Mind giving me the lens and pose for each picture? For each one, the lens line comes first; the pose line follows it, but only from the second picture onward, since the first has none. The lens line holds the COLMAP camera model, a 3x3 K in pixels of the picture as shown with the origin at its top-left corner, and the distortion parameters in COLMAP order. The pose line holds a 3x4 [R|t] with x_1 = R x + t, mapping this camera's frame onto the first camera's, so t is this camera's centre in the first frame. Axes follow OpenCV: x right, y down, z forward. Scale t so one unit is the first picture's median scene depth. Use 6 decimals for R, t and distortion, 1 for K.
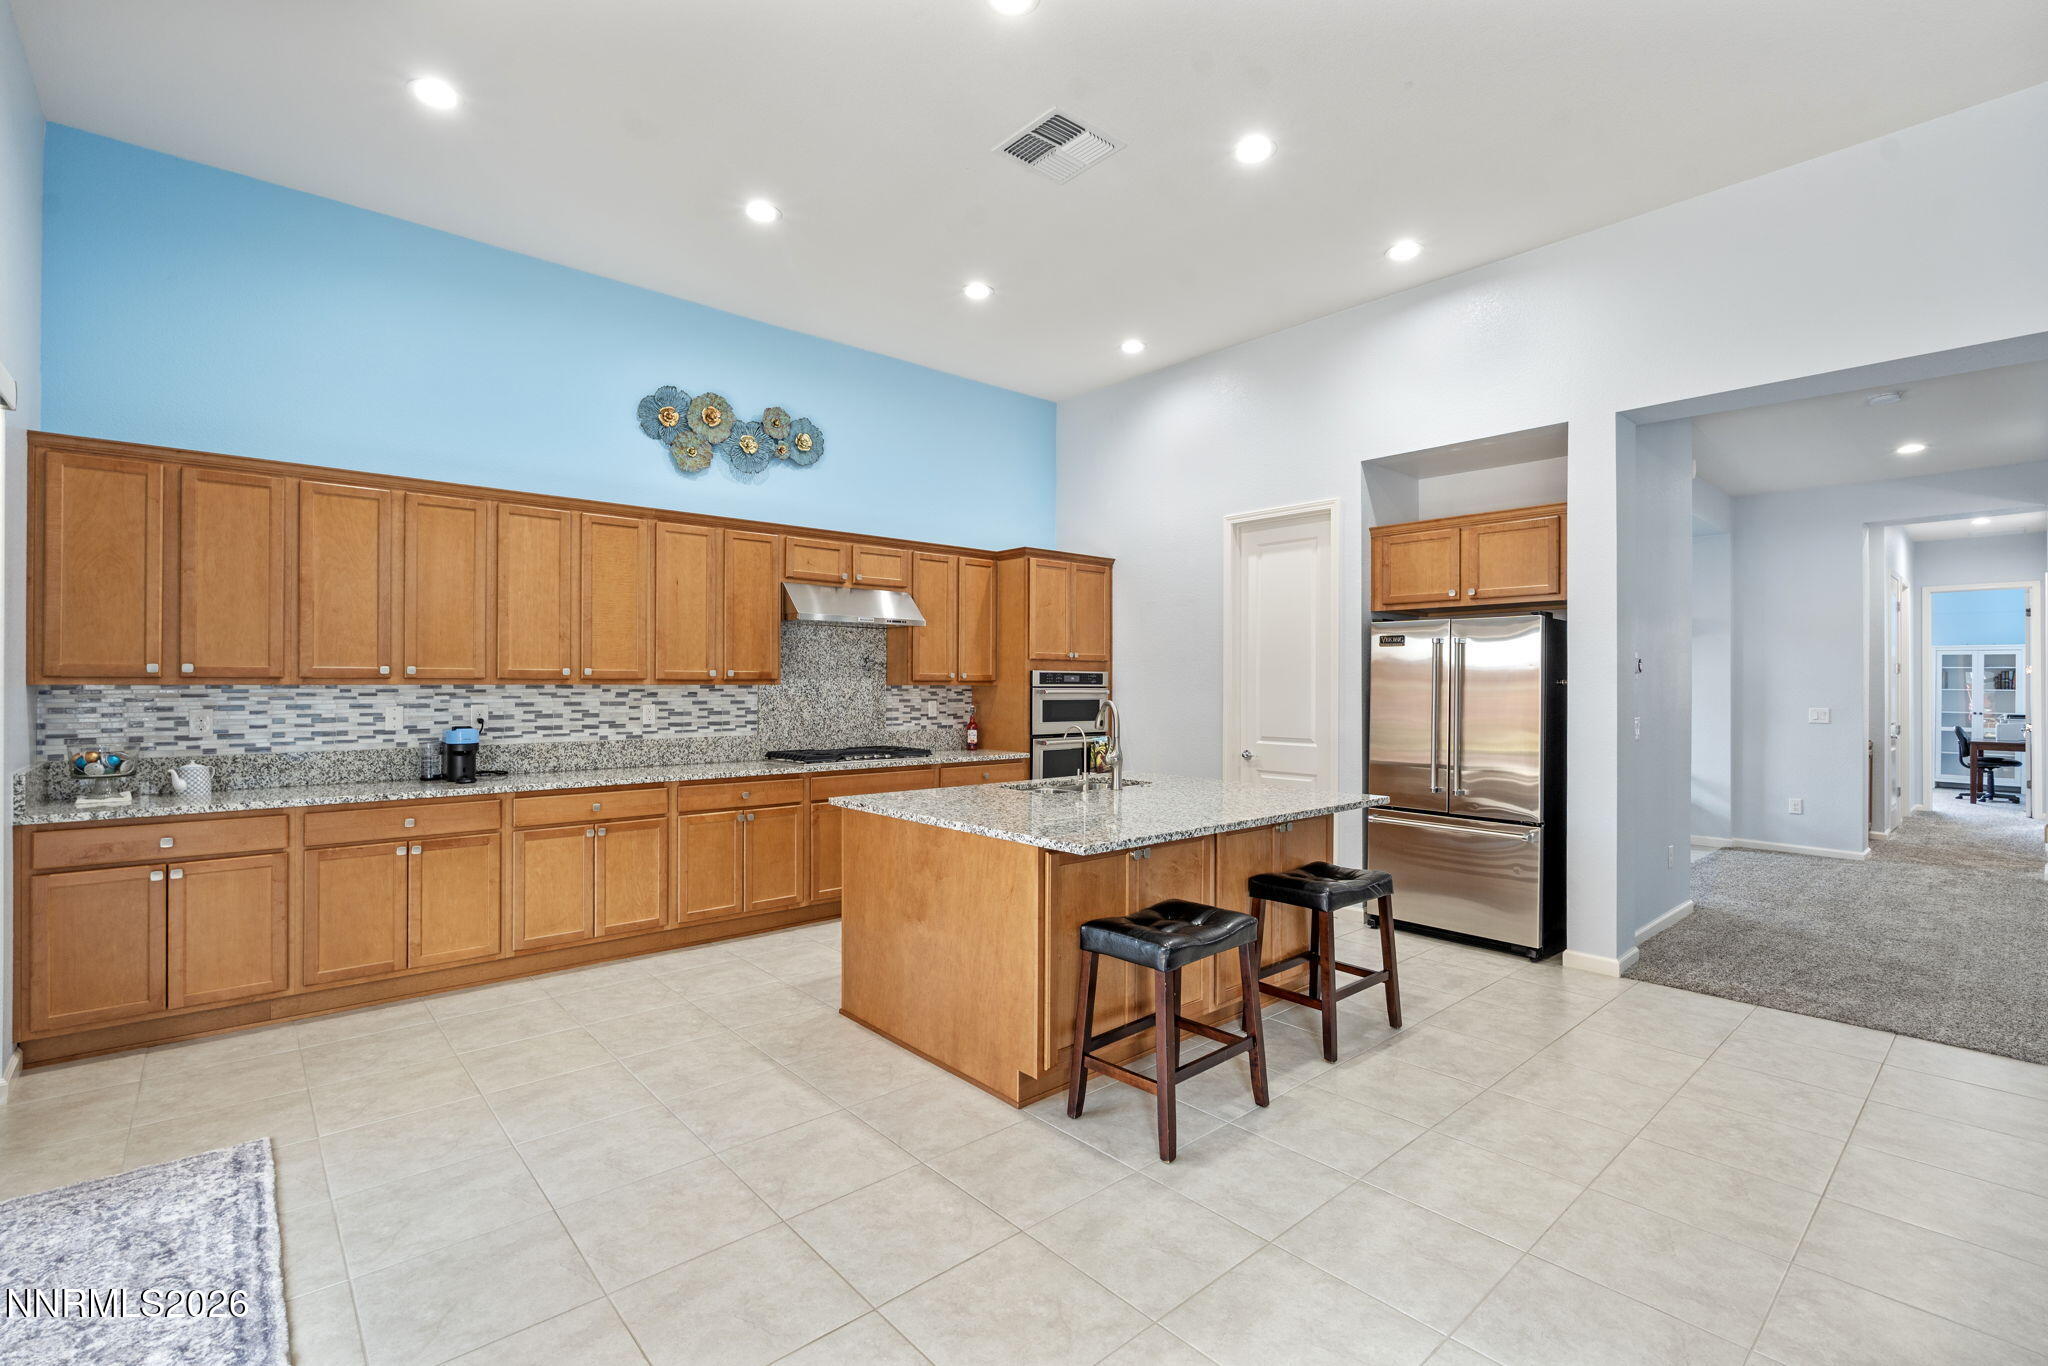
lens RADIAL K [[906.0, 0, 1012.7], [0, 906.0, 687.0], [0, 0, 1]] dist [-0.006126, 0.001390]
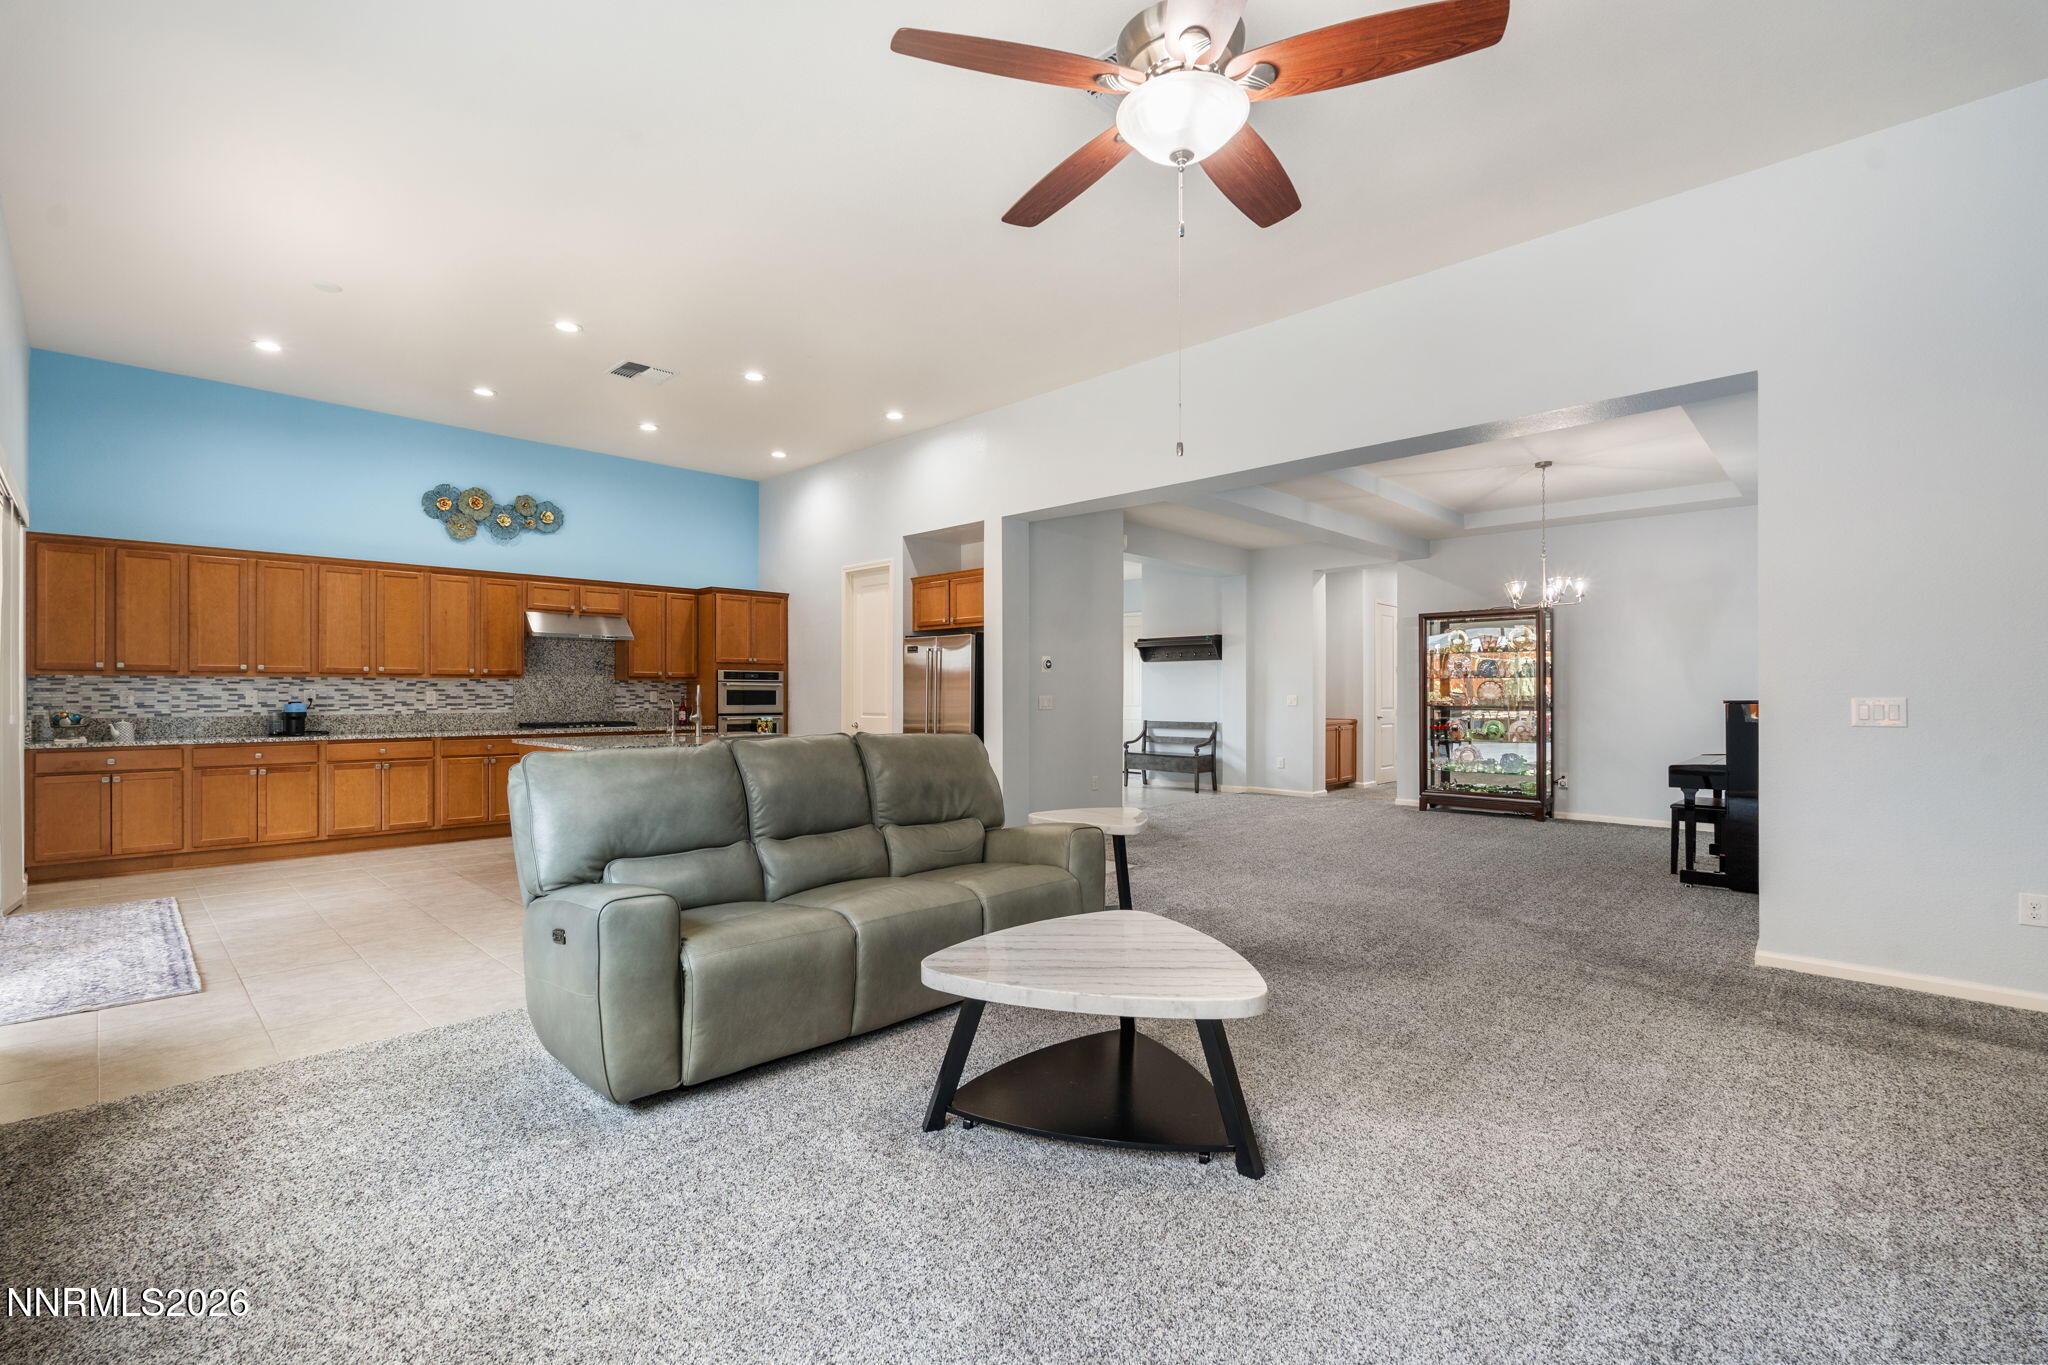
lens RADIAL K [[906.0, 0, 1018.1], [0, 906.0, 696.6], [0, 0, 1]] dist [-0.006126, 0.001390]
pose [[0.996896, -0.003519, 0.078648, 0.475236], [0.003527, 0.999994, 0.000033, 0.032487], [-0.078648, 0.000244, 0.996902, -0.614096]]
